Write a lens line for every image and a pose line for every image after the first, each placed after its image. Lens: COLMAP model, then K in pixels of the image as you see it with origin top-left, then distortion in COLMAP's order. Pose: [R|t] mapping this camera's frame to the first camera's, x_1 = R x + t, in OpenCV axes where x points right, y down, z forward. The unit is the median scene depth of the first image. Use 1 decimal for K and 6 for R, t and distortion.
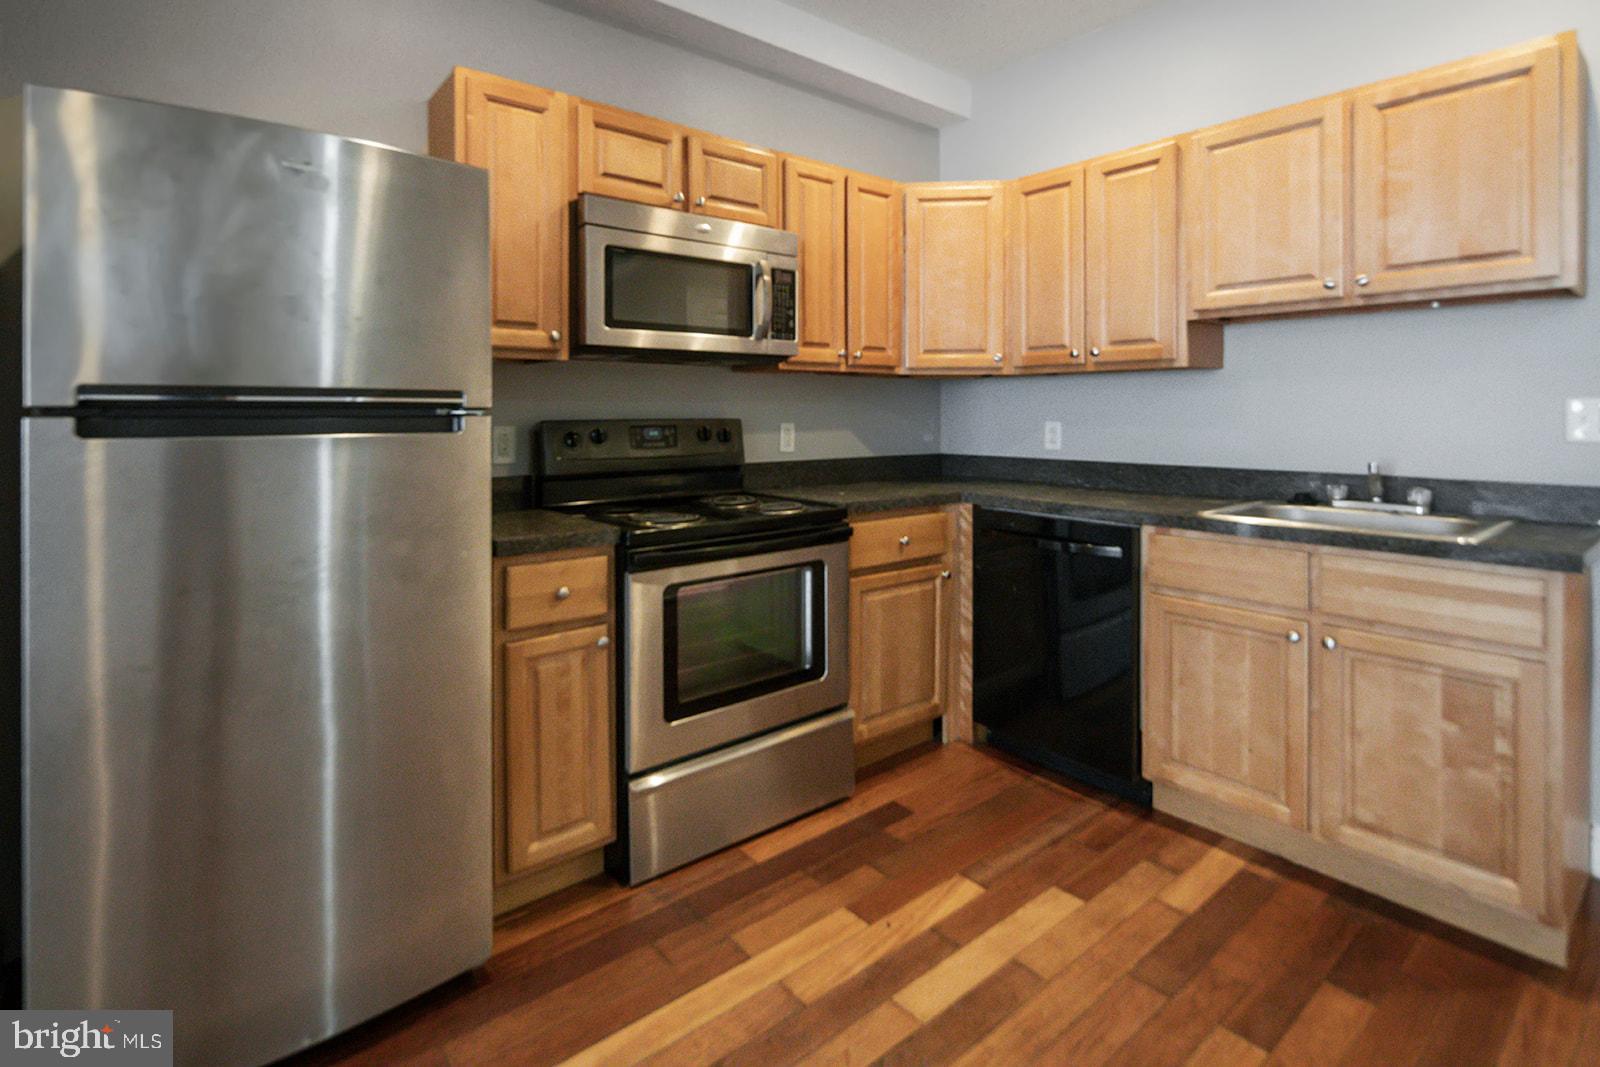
lens RADIAL K [[794.0, 0, 814.8], [0, 794.0, 414.7], [0, 0, 1]] dist [0.008124, -0.005493]
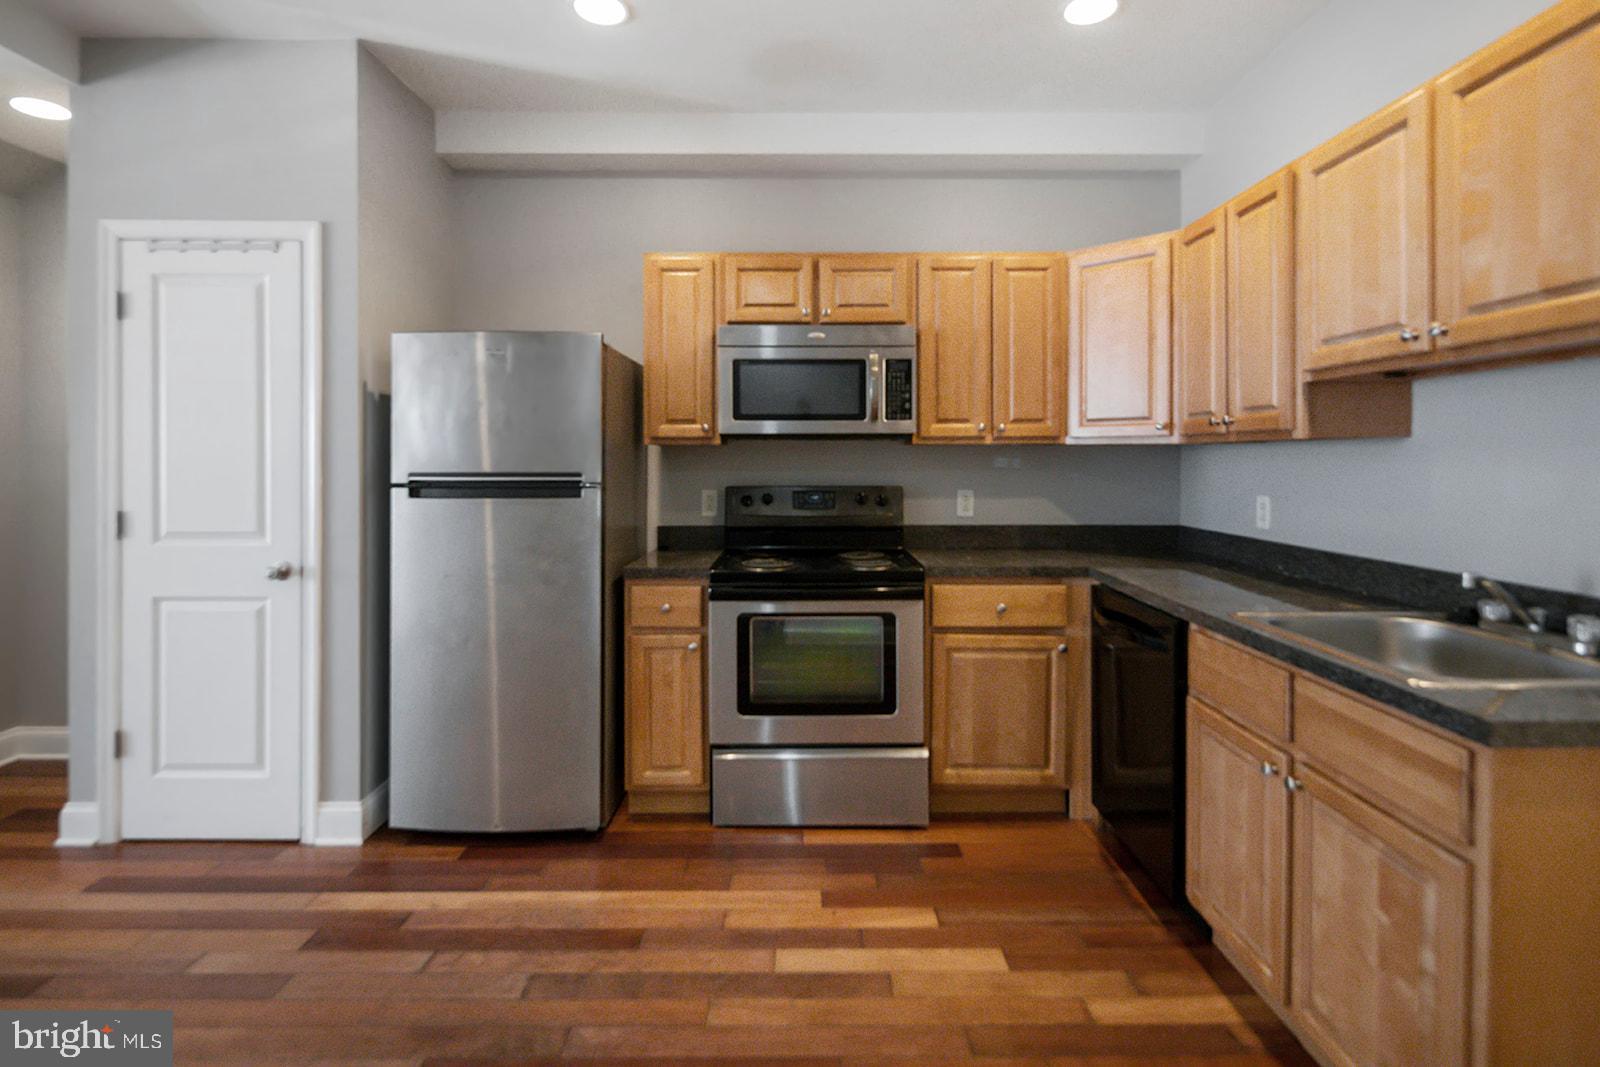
lens RADIAL K [[794.0, 0, 807.1], [0, 794.0, 464.7], [0, 0, 1]] dist [0.008124, -0.005493]
pose [[0.765489, 0.006199, -0.643419, 0.628968], [-0.002979, 0.999977, 0.006090, -0.037835], [0.643442, -0.002745, 0.765490, 0.035100]]
